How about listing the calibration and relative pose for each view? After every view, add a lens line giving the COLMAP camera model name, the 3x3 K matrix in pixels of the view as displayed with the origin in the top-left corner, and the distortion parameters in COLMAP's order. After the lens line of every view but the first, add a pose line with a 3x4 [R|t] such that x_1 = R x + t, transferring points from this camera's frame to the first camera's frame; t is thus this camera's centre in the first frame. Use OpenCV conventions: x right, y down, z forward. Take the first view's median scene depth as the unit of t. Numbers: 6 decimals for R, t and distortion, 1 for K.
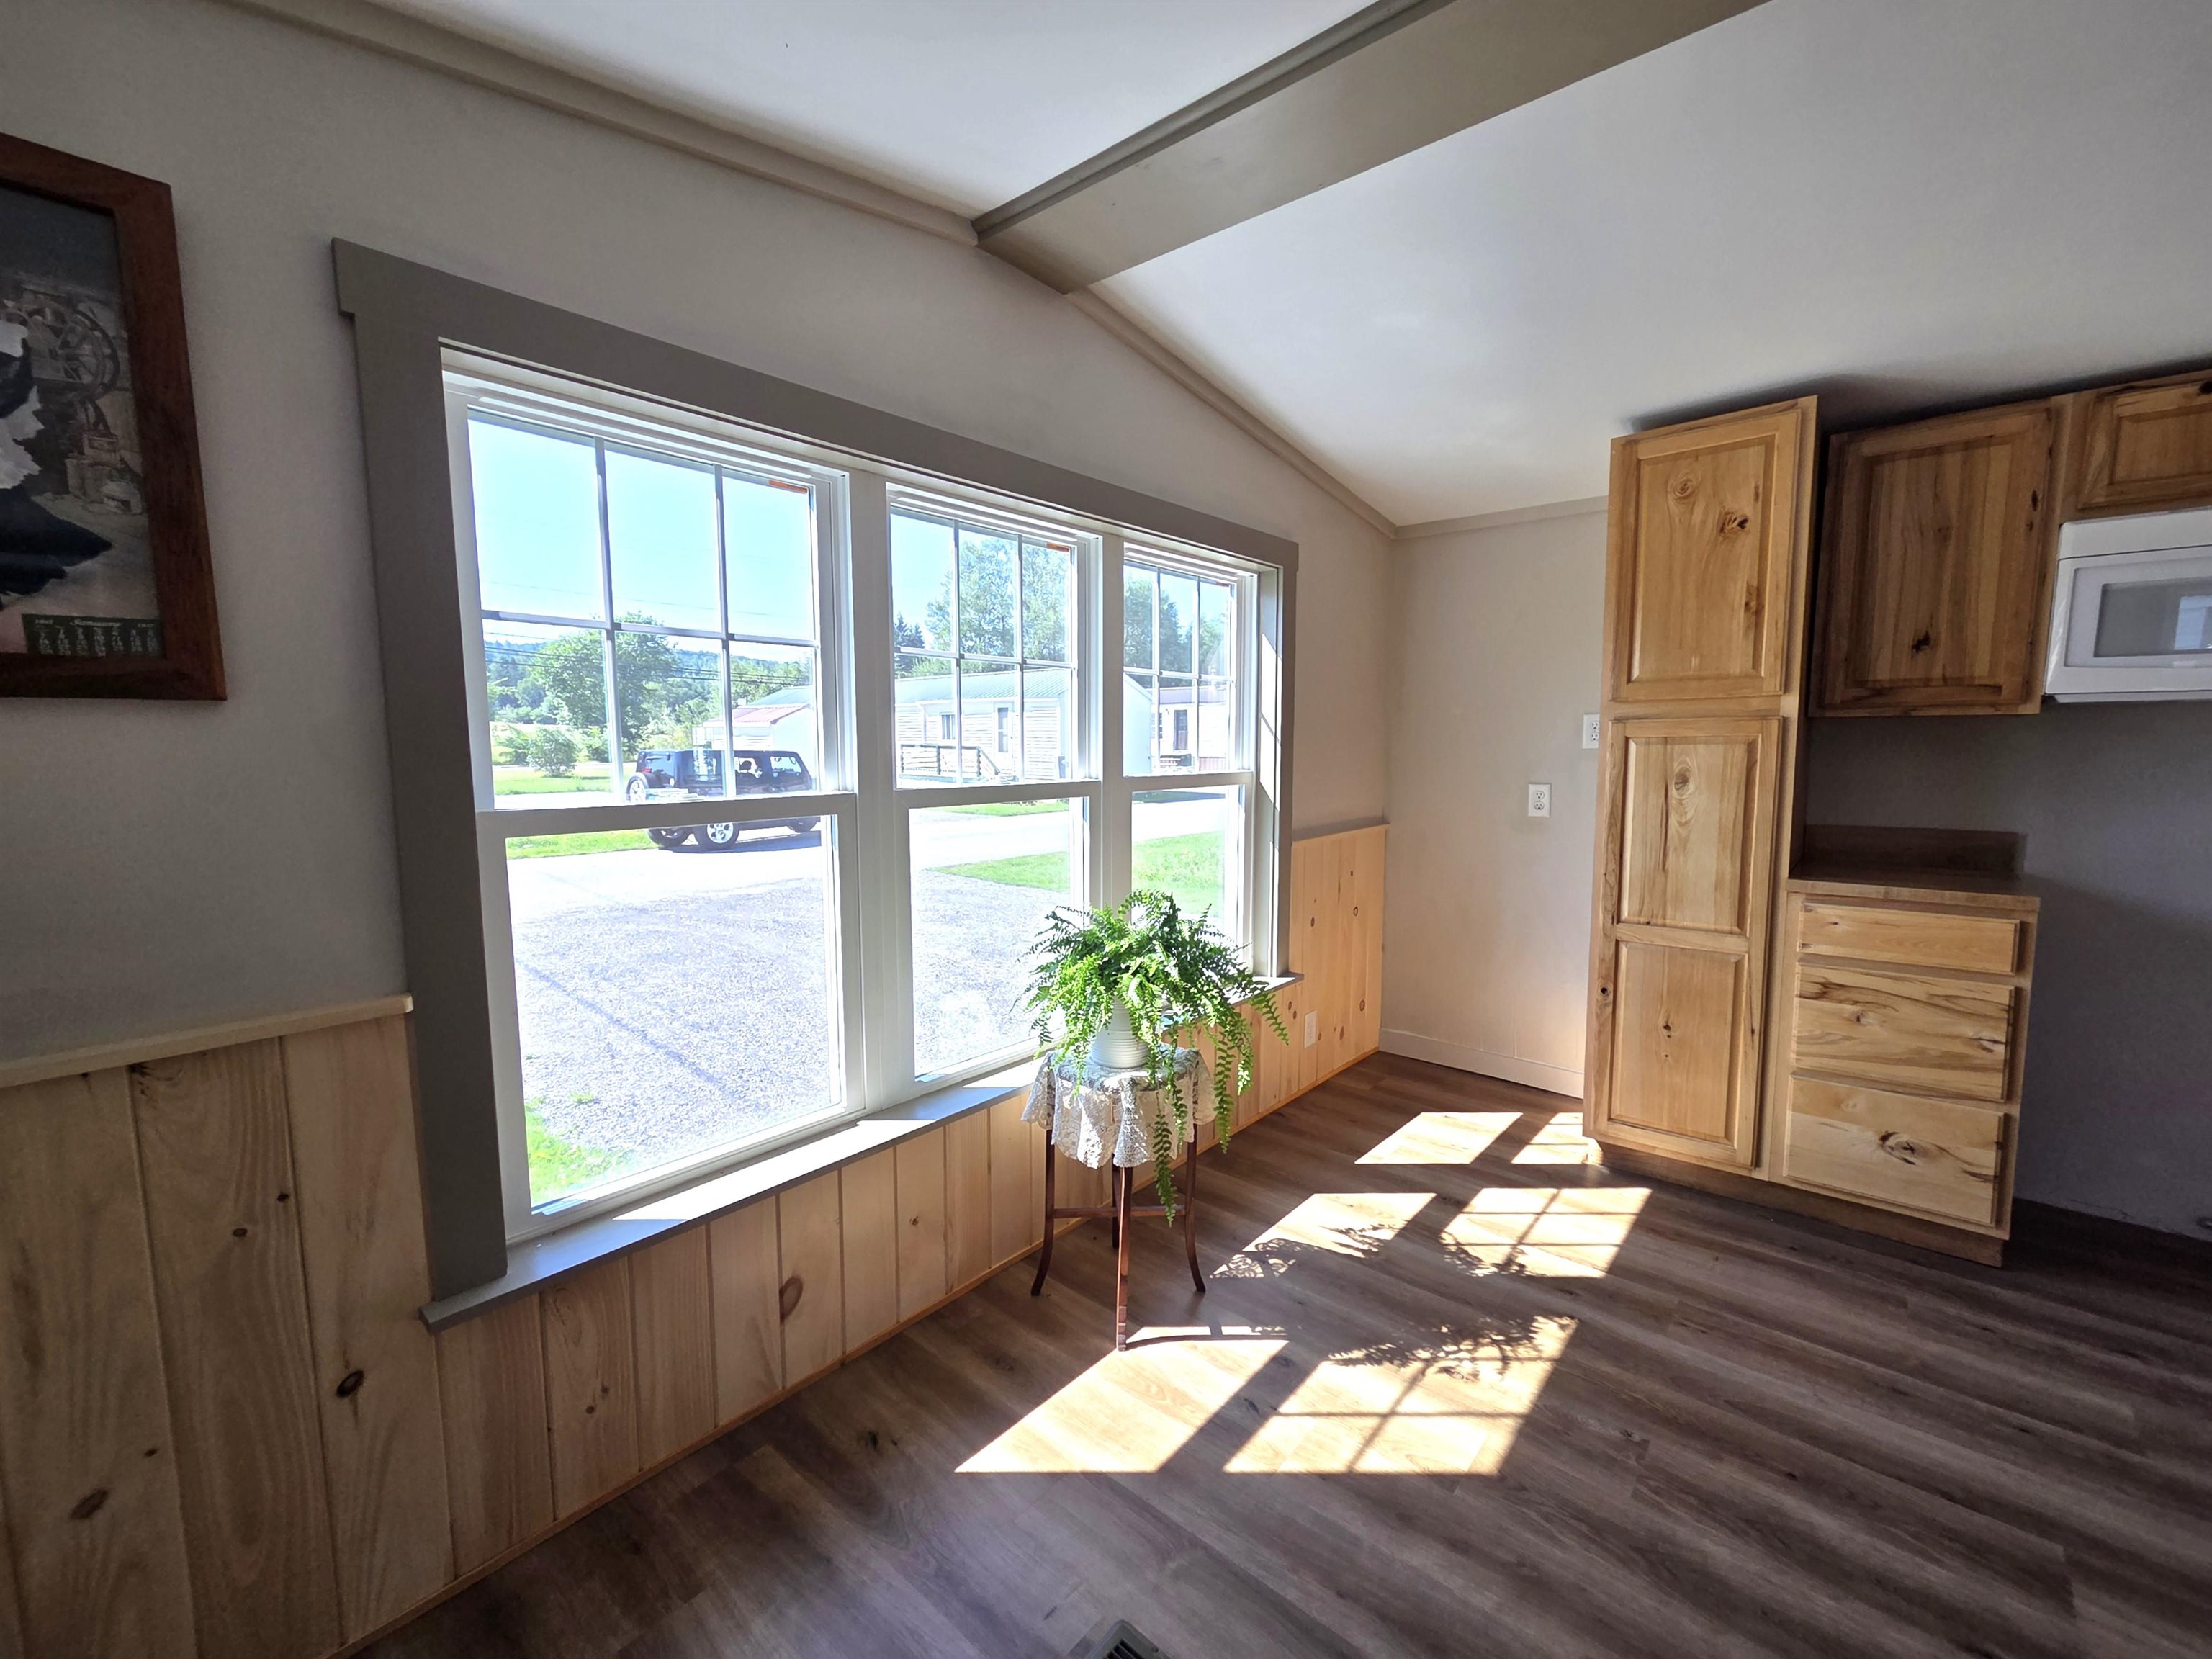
lens RADIAL K [[910.5, 0, 1111.7], [0, 910.5, 838.2], [0, 0, 1]] dist [0.004021, -0.000048]
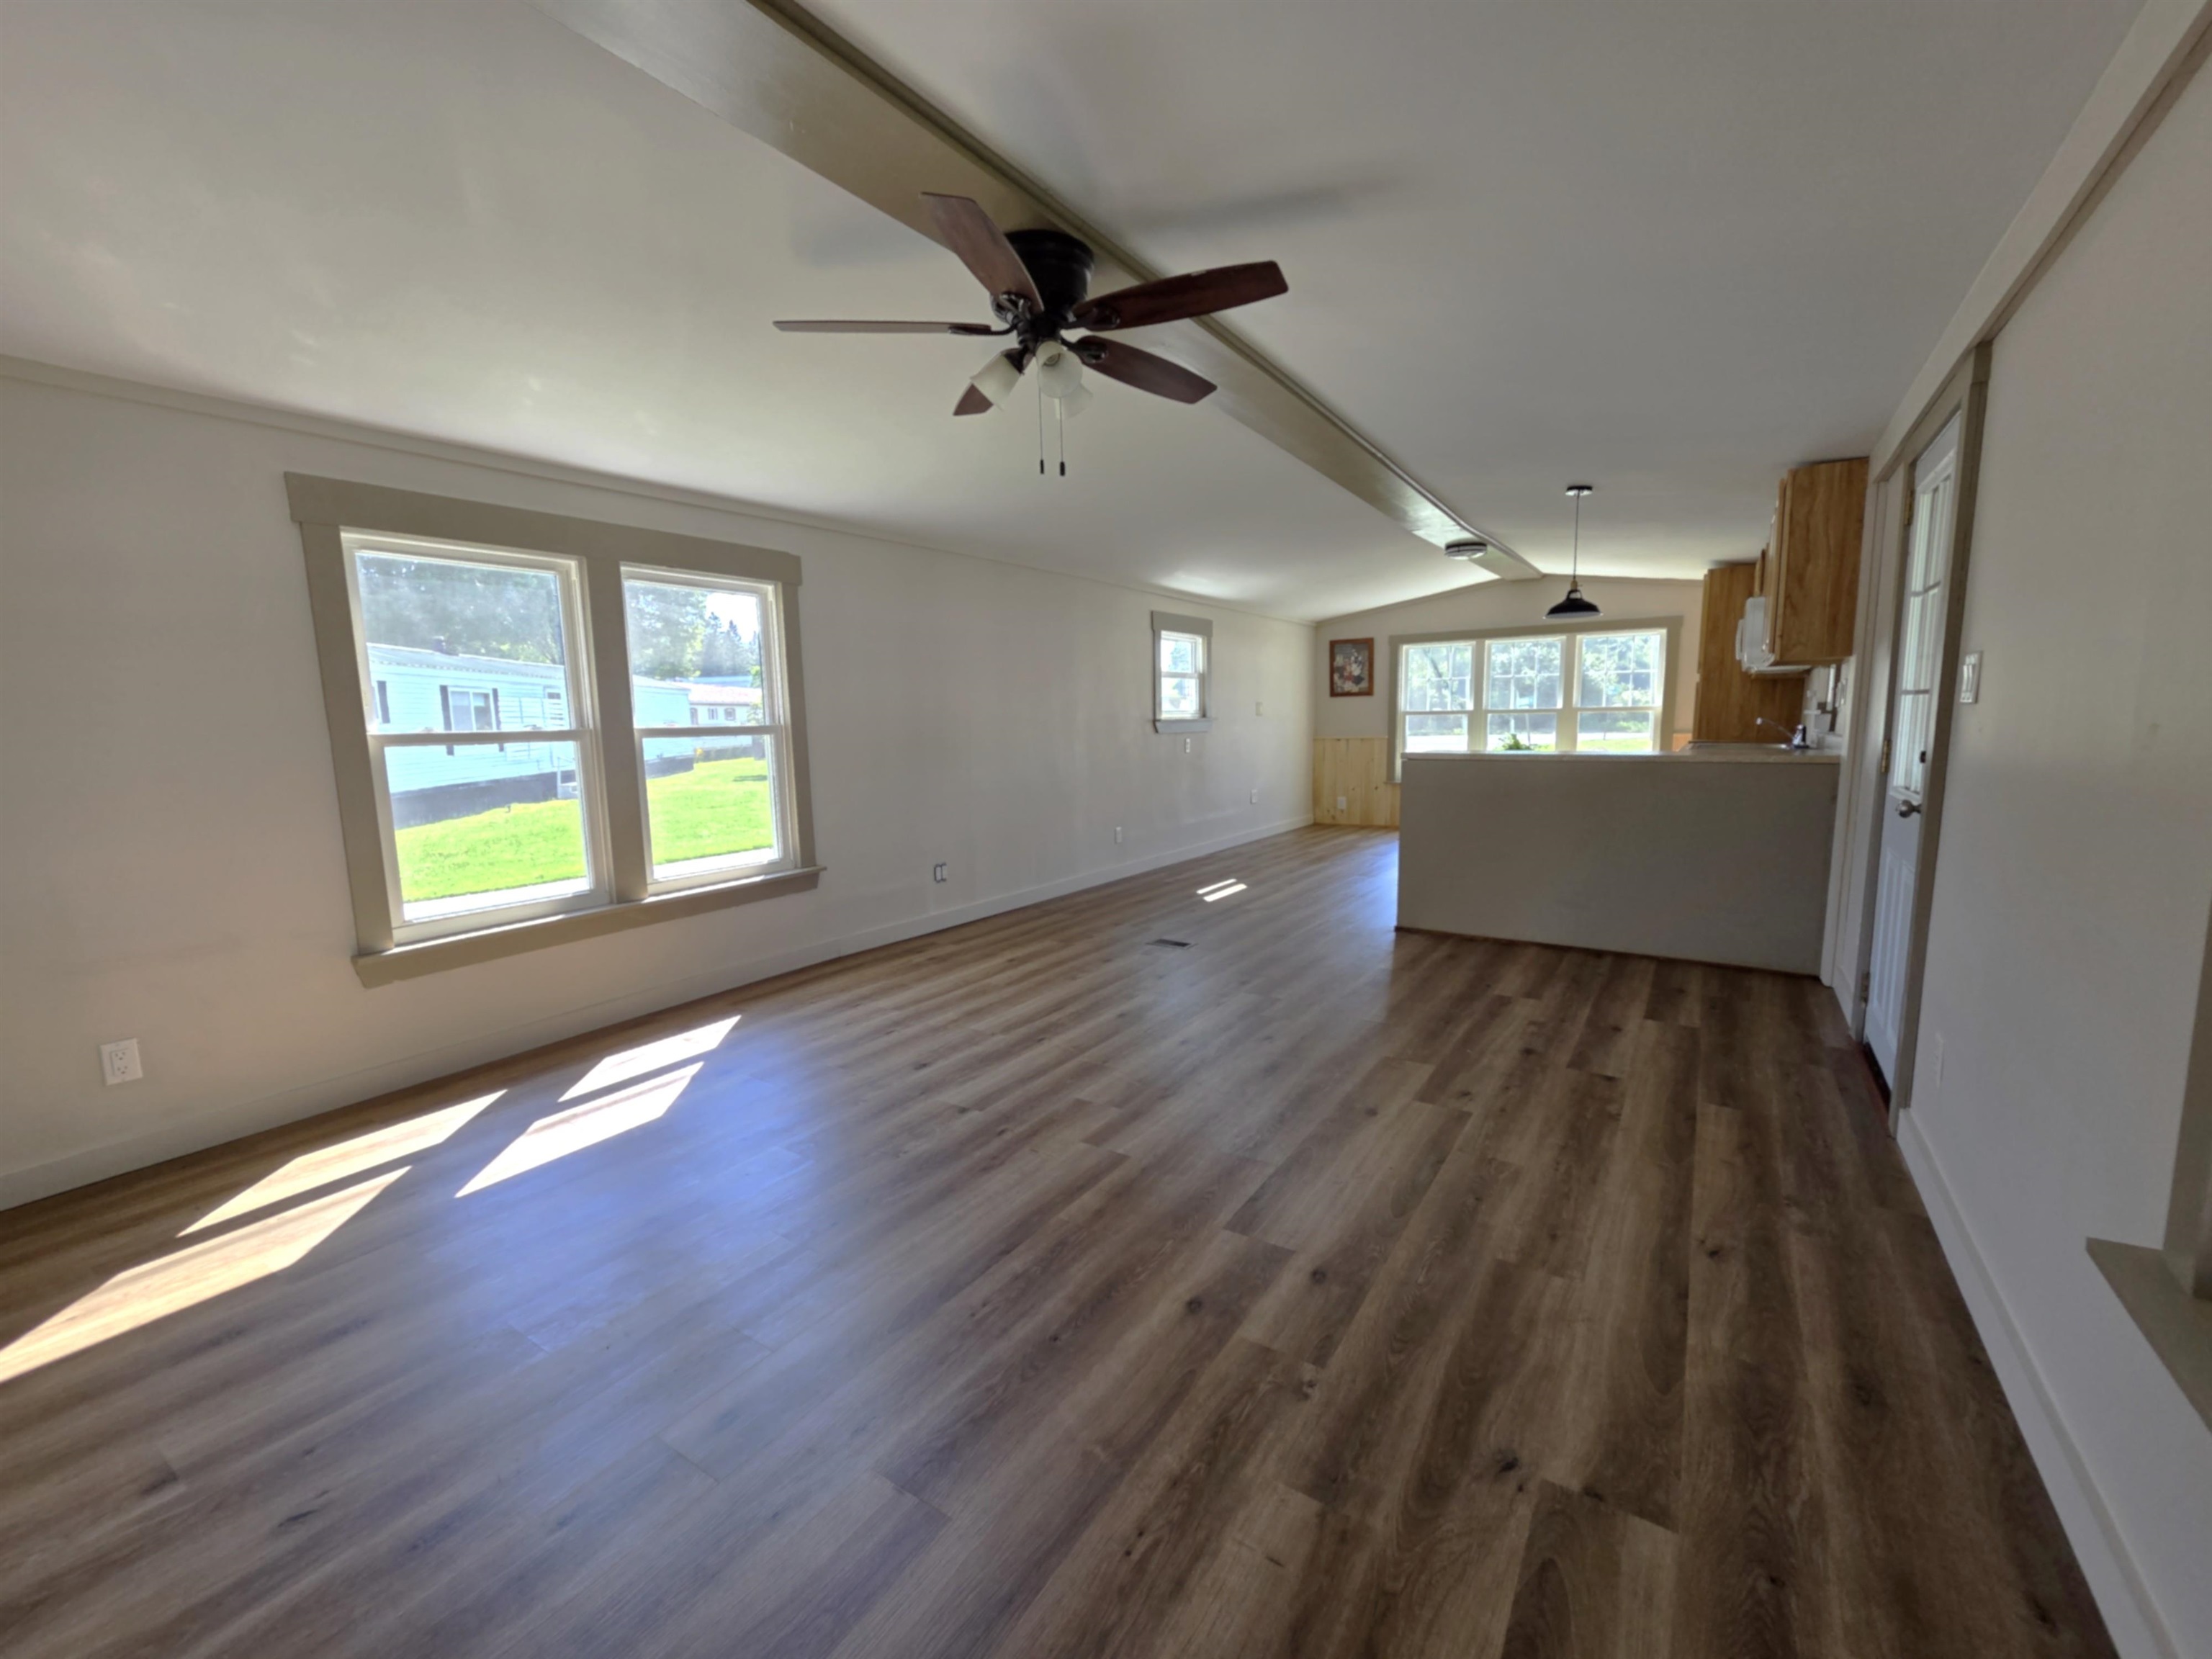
lens RADIAL K [[910.5, 0, 1104.9], [0, 910.5, 835.2], [0, 0, 1]] dist [0.004021, -0.000048]
pose [[0.127822, 0.126008, -0.983760, 3.609732], [-0.089676, 0.989302, 0.115066, 0.190754], [0.987735, 0.073512, 0.137755, -1.260385]]
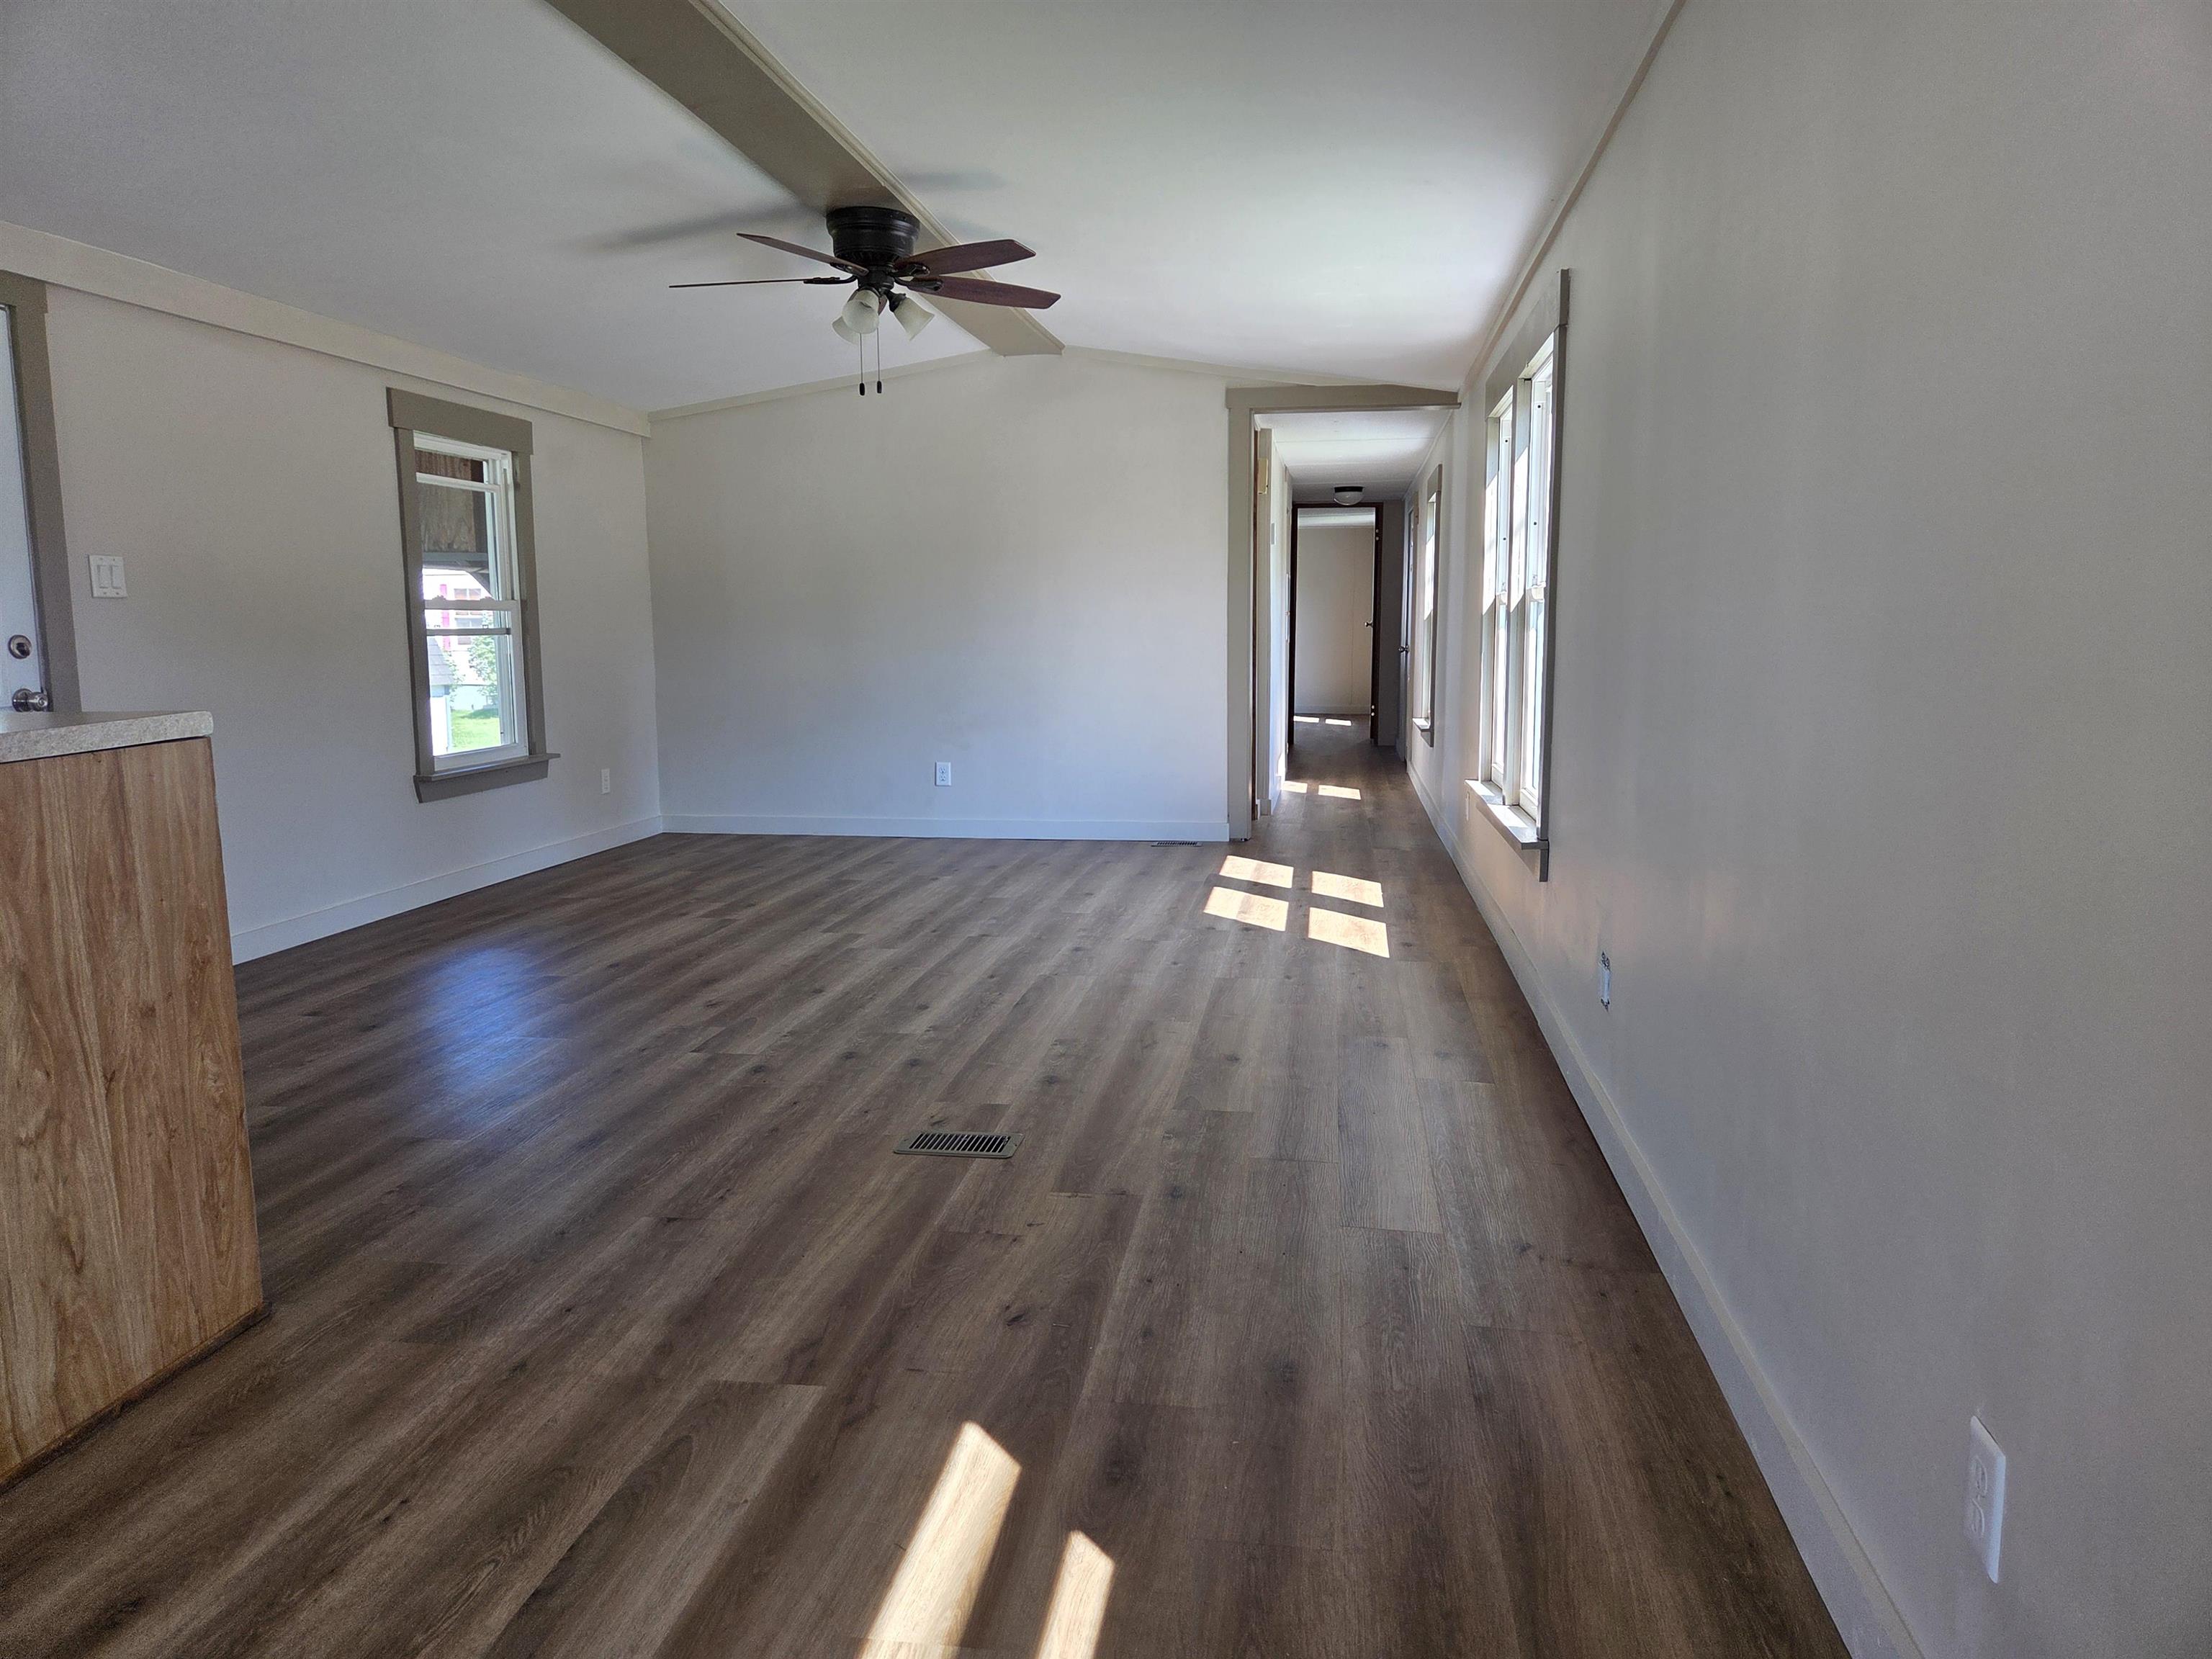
lens RADIAL K [[1481.9, 0, 1106.0], [0, 1481.9, 809.9], [0, 0, 1]] dist [0.079074, -0.073080]
pose [[-0.535206, -0.101620, 0.838587, 0.345925], [0.102099, 0.977677, 0.183638, 0.122507], [-0.838529, 0.183903, -0.512883, -0.247828]]
